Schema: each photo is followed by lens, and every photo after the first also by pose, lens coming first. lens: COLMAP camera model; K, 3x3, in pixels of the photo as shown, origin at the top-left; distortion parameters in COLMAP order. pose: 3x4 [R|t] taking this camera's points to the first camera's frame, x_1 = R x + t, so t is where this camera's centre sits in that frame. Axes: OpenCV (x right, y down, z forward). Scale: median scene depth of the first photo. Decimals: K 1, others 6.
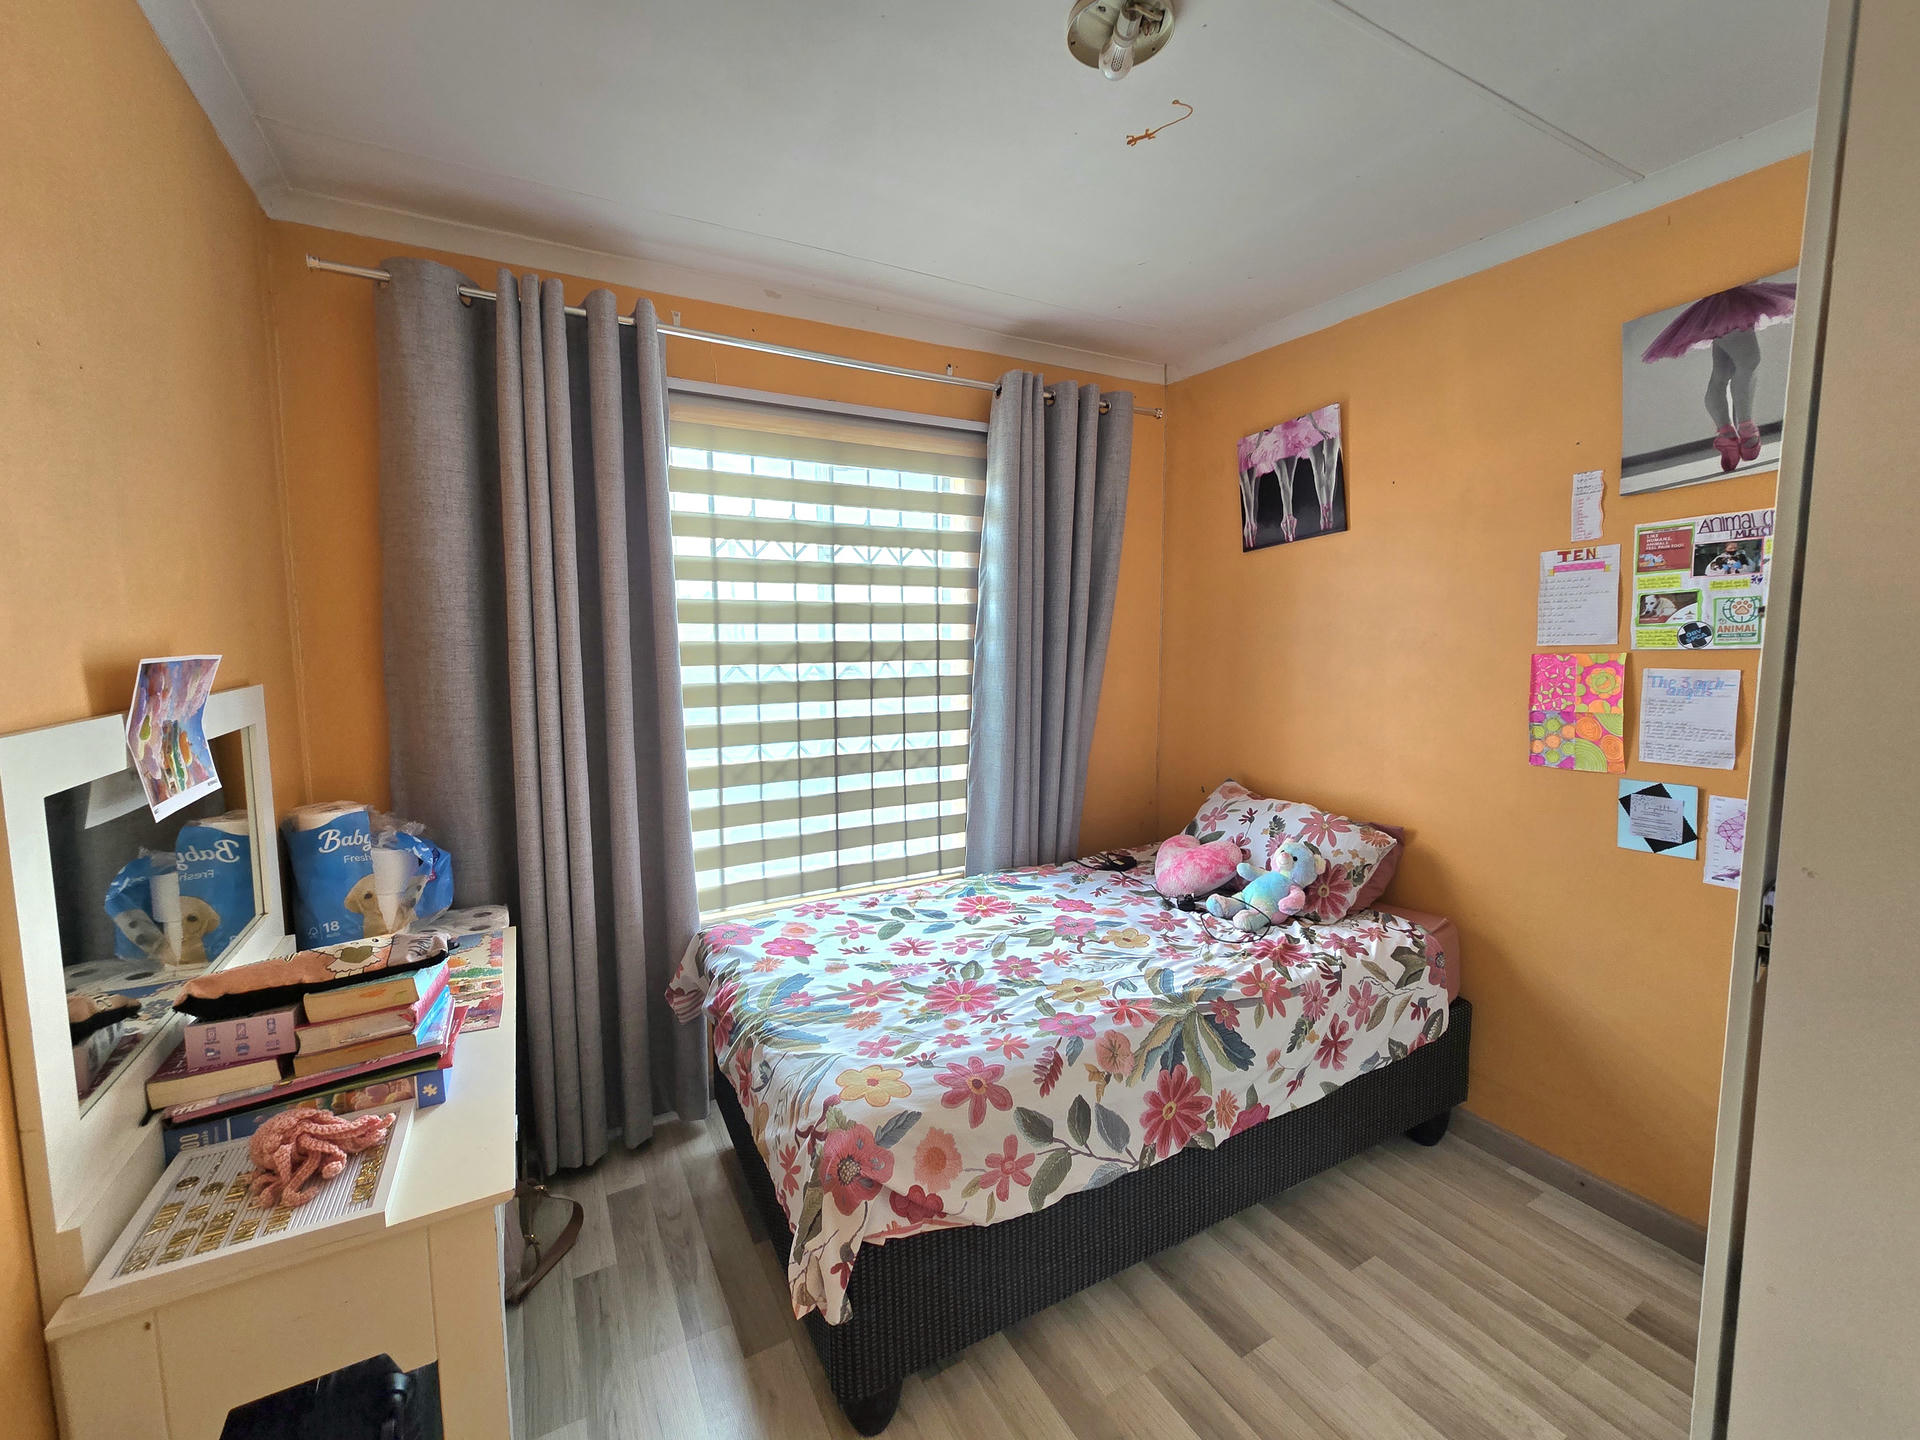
lens RADIAL K [[789.9, 0, 957.5], [0, 789.9, 708.6], [0, 0, 1]] dist [-0.002743, -0.000231]
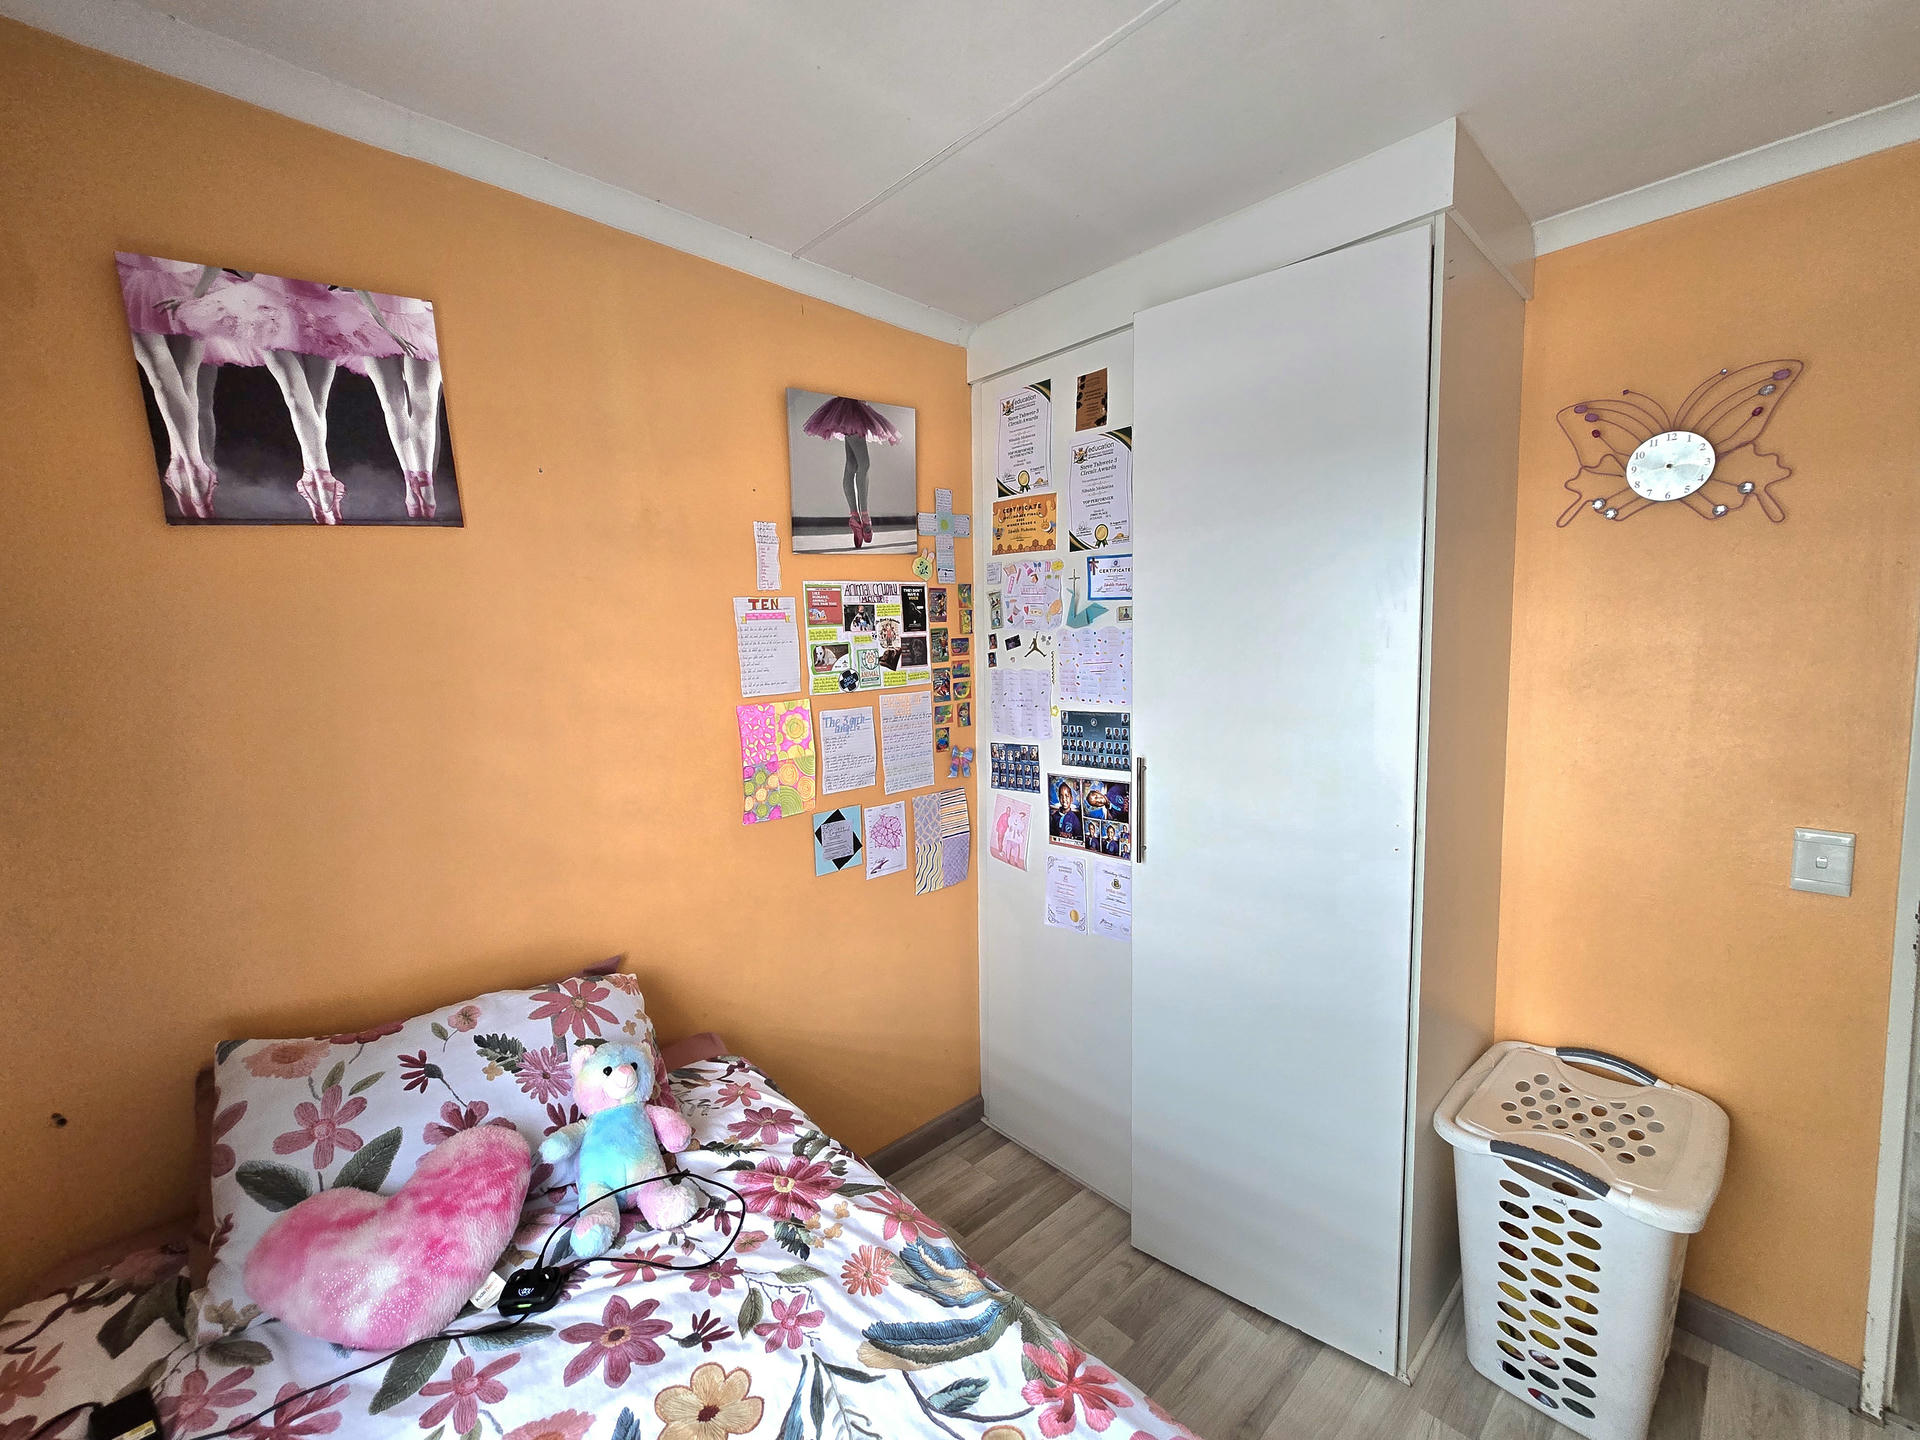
lens RADIAL K [[789.9, 0, 957.5], [0, 789.9, 708.6], [0, 0, 1]] dist [-0.002743, -0.000231]
pose [[-0.237715, -0.072541, 0.968622, -0.252395], [0.108596, 0.988971, 0.100716, -0.146289], [-0.965245, 0.129130, -0.227216, 1.064281]]
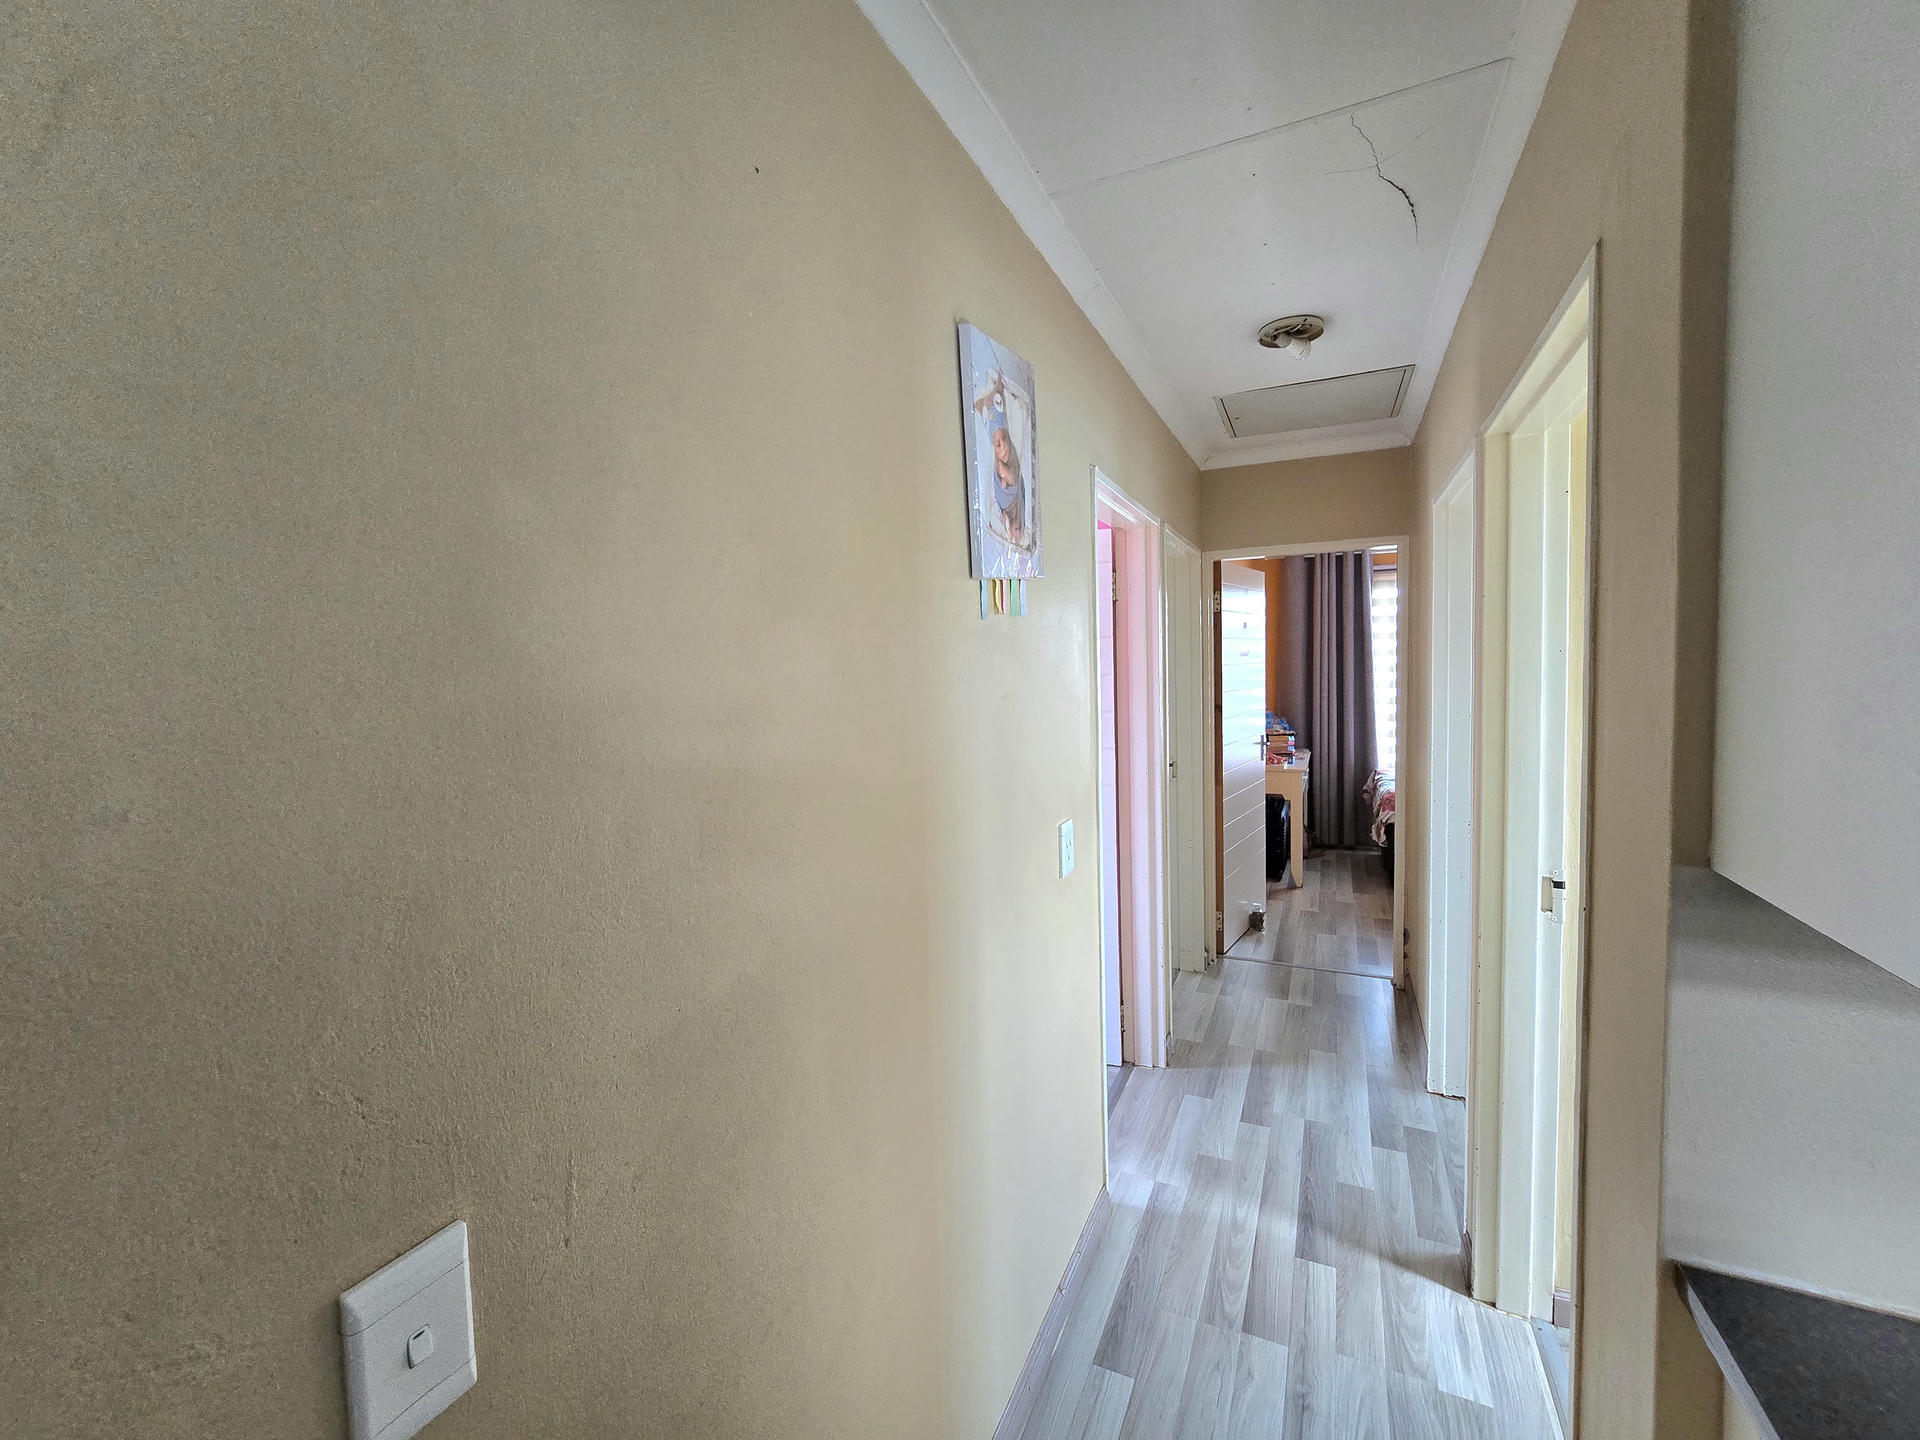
lens RADIAL K [[789.9, 0, 957.5], [0, 789.9, 708.6], [0, 0, 1]] dist [-0.002743, -0.000231]
pose [[0.581693, 0.027417, -0.812946, 0.723316], [-0.053123, 0.998579, -0.004334, 0.112052], [0.811672, 0.045707, 0.582322, -1.222054]]
